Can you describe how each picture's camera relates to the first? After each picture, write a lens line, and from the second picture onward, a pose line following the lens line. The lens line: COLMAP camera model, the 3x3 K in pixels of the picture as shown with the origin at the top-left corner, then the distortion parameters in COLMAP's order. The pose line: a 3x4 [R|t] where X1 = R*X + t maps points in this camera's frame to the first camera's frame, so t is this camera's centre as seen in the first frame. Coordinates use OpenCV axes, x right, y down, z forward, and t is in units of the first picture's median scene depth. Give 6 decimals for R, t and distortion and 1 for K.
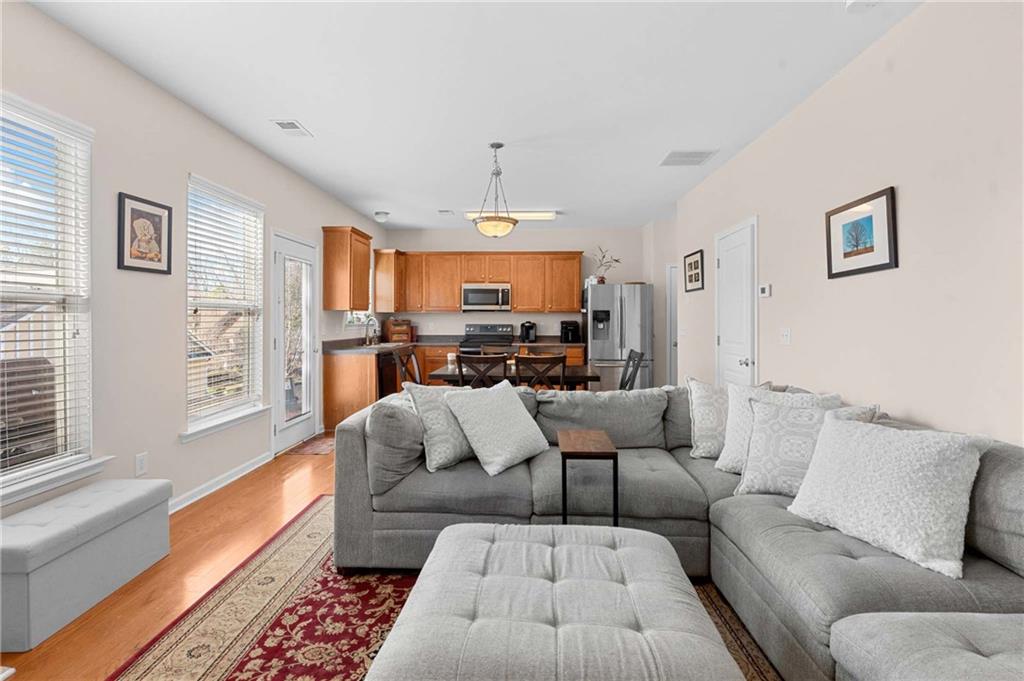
lens RADIAL K [[455.1, 0, 510.1], [0, 455.1, 319.8], [0, 0, 1]] dist [-0.006502, 0.001838]
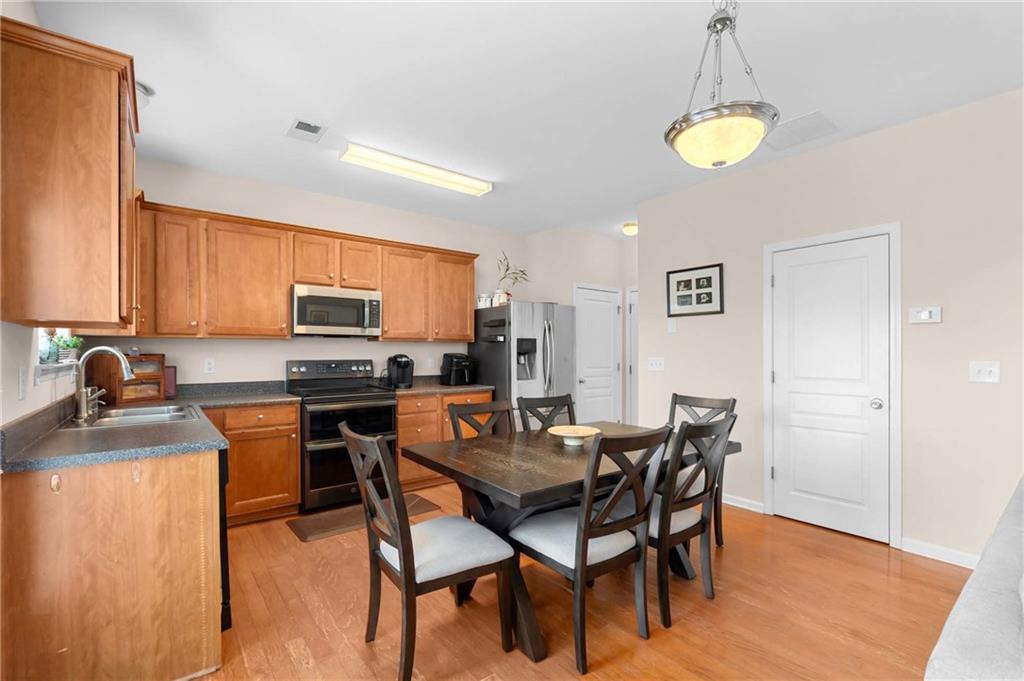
lens RADIAL K [[455.1, 0, 505.6], [0, 455.1, 353.9], [0, 0, 1]] dist [-0.006502, 0.001838]
pose [[0.761514, -0.004663, 0.648131, -0.325622], [0.002507, 0.999988, 0.004250, 0.000095], [-0.648143, -0.001612, 0.761517, 0.540642]]
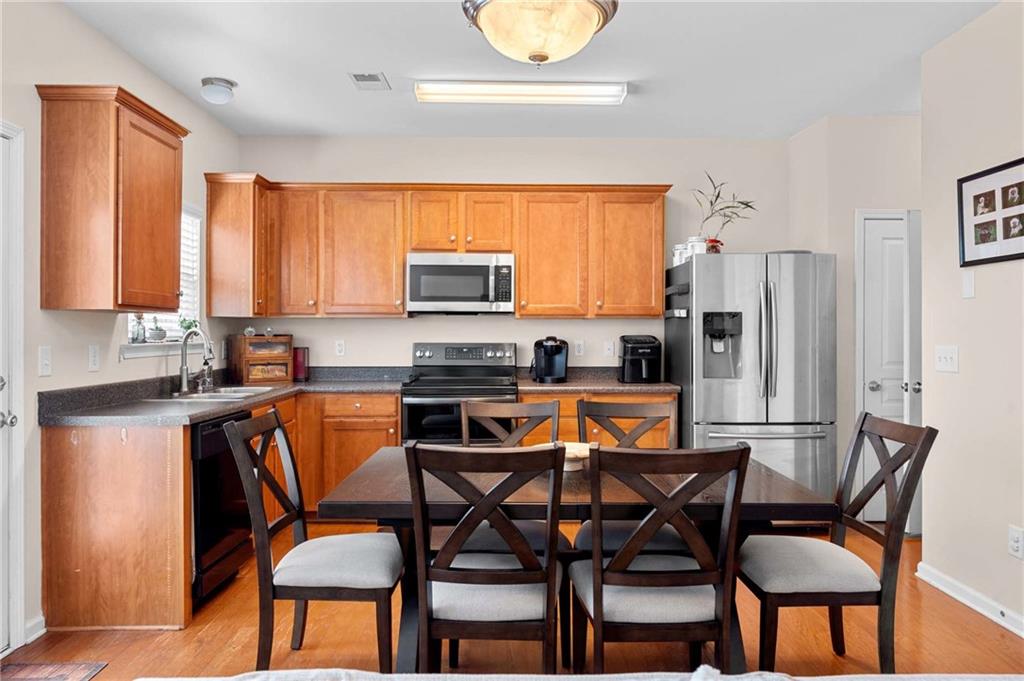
lens RADIAL K [[706.4, 0, 513.2], [0, 706.4, 331.6], [0, 0, 1]] dist [-0.000898, 0.001186]
pose [[0.998113, -0.001040, 0.061392, -0.053647], [0.001012, 0.999999, 0.000490, -0.002589], [-0.061392, -0.000427, 0.998114, 0.363490]]
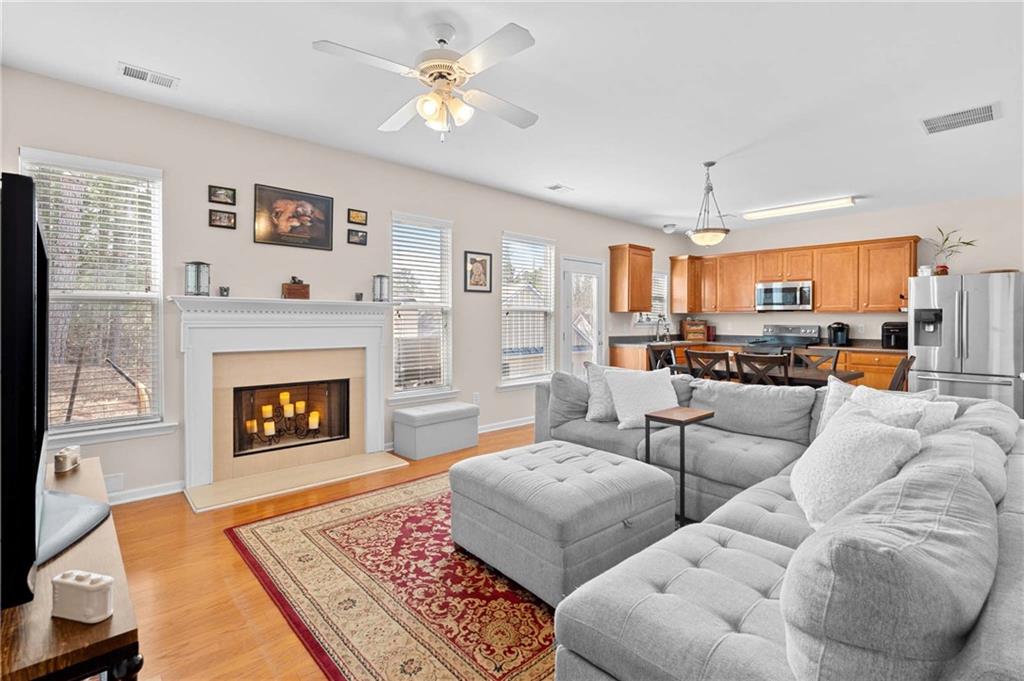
lens RADIAL K [[468.9, 0, 511.7], [0, 468.9, 321.0], [0, 0, 1]] dist [-0.010627, 0.000969]
pose [[0.699110, 0.005385, -0.714994, 0.308725], [-0.004616, 0.999985, 0.003018, 0.001259], [0.714999, 0.001190, 0.699124, -0.103455]]
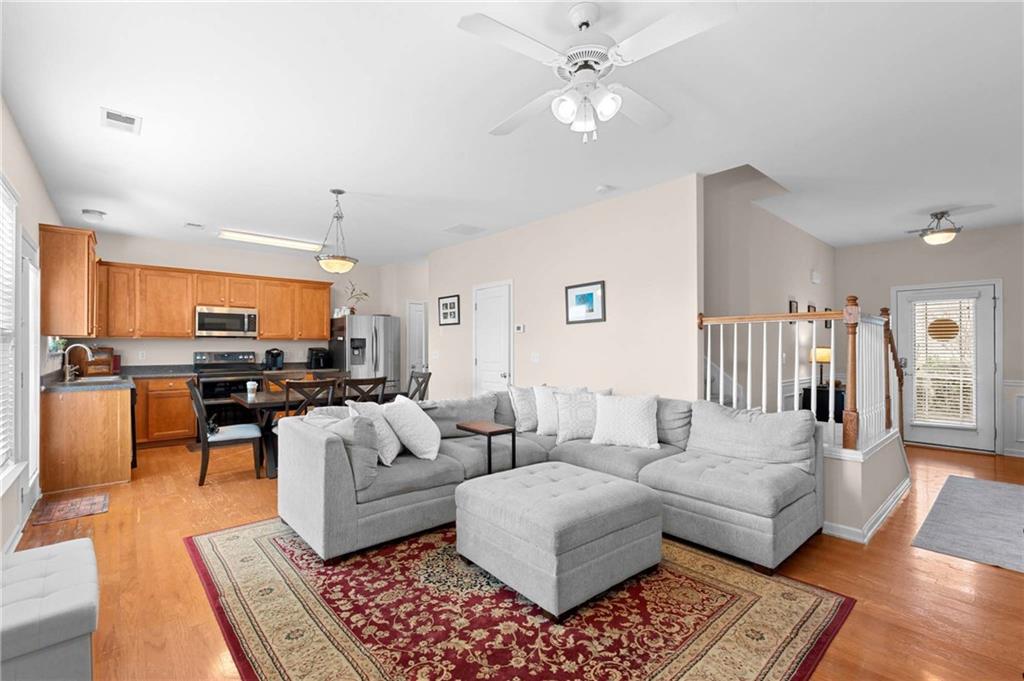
lens RADIAL K [[455.1, 0, 508.6], [0, 455.1, 344.2], [0, 0, 1]] dist [-0.006502, 0.001838]
pose [[0.728564, 0.002907, 0.684972, -0.331231], [0.000286, 0.999990, -0.004548, -0.001792], [-0.684978, 0.003509, 0.728555, -0.068108]]
